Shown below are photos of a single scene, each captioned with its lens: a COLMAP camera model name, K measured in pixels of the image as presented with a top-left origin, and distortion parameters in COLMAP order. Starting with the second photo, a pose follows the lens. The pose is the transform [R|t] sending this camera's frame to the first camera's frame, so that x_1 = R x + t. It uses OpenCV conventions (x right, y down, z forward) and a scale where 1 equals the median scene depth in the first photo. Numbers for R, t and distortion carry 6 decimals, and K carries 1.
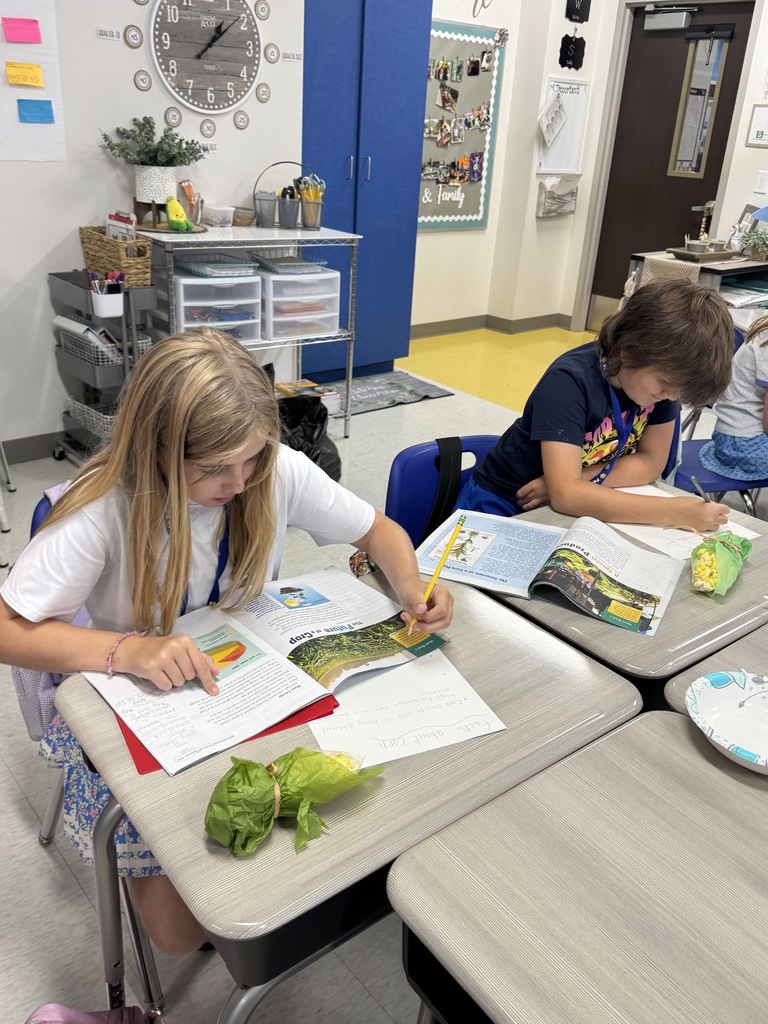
lens RADIAL K [[844.1, 0, 384.0], [0, 844.1, 512.0], [0, 0, 1]] dist [0.002089, -0.001597]
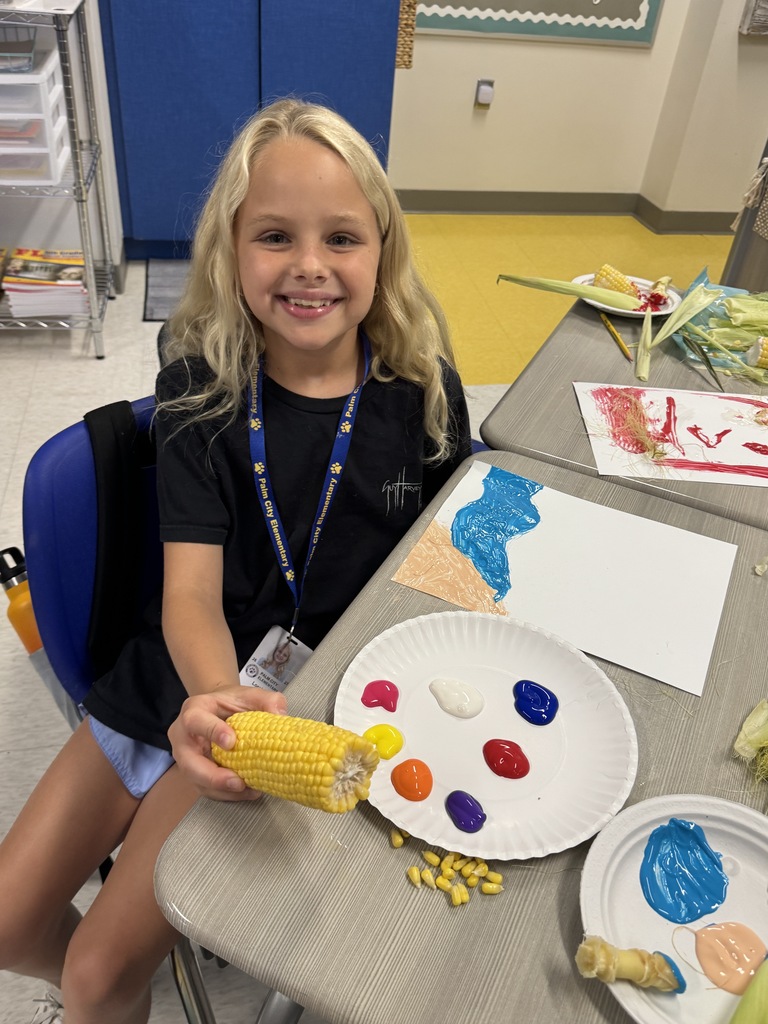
lens RADIAL K [[844.1, 0, 384.0], [0, 844.1, 512.0], [0, 0, 1]] dist [0.002089, -0.001597]
pose [[0.871692, 0.318633, -0.372325, 0.290771], [-0.238932, 0.939678, 0.244777, -0.127905], [0.427860, -0.124410, 0.895242, 0.343878]]
